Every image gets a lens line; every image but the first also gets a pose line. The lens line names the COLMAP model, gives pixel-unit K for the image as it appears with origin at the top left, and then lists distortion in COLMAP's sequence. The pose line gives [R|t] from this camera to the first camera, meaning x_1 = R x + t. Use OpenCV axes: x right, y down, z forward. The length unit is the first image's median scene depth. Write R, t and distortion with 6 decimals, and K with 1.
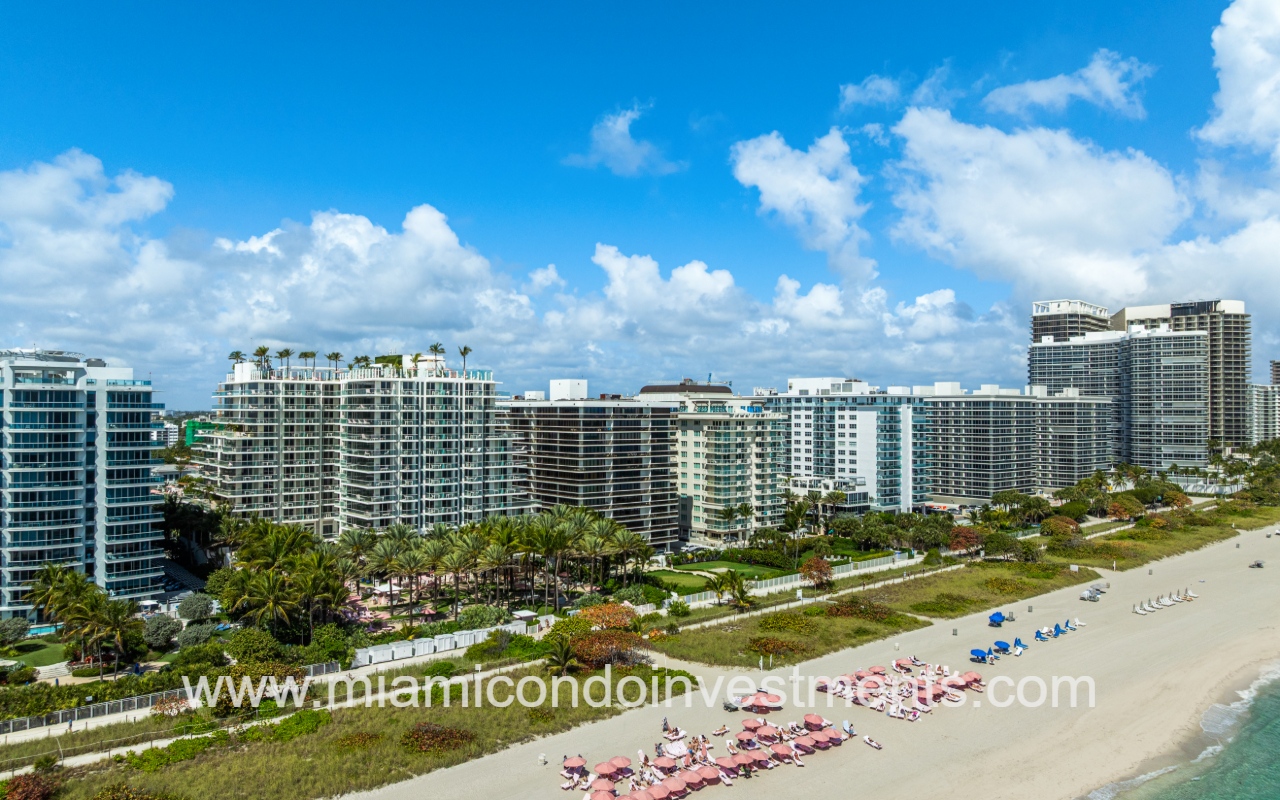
lens RADIAL K [[1016.1, 0, 607.3], [0, 1016.1, 398.0], [0, 0, 1]] dist [-0.013589, -0.074362]
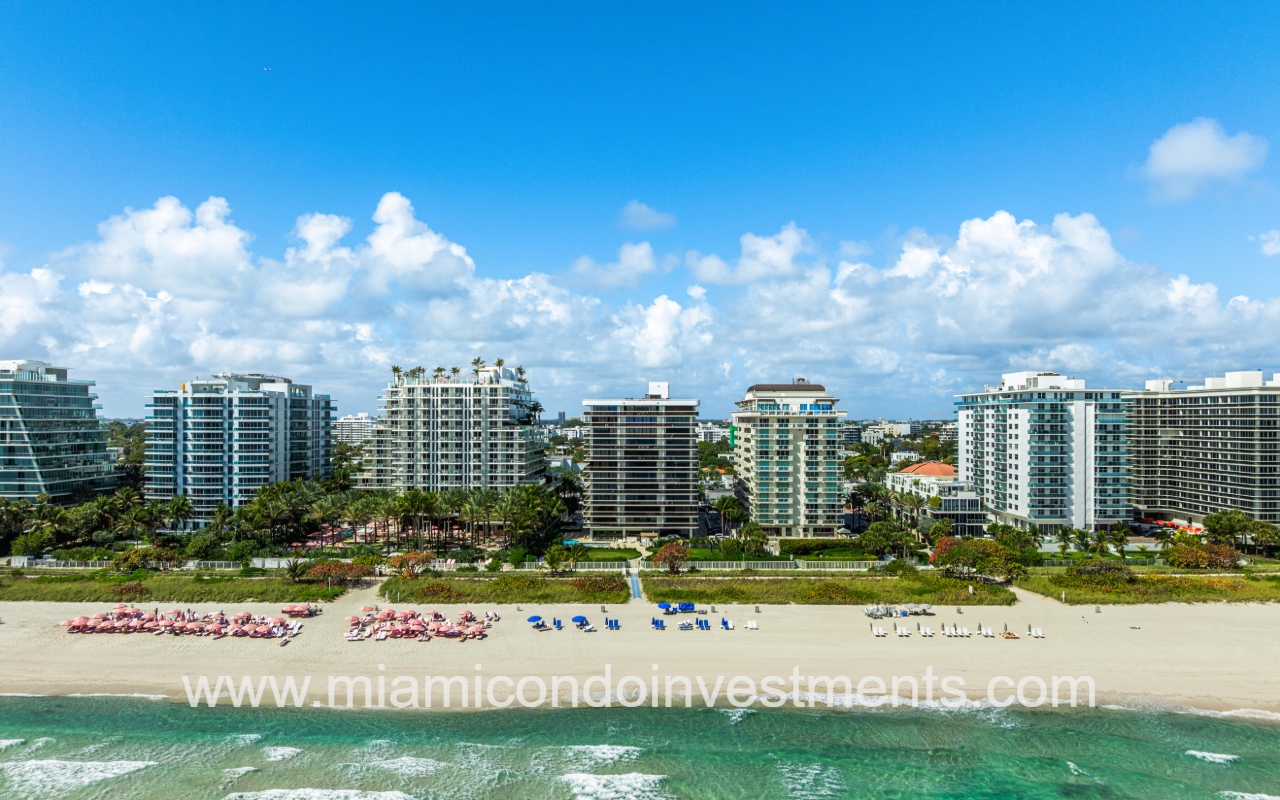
lens RADIAL K [[950.2, 0, 524.0], [0, 950.2, 426.7], [0, 0, 1]] dist [-0.024929, -0.001428]
pose [[0.703280, 0.004558, -0.710899, 0.613995], [0.008399, 0.999856, 0.014720, 0.014740], [0.710864, -0.016324, 0.703140, 0.147267]]
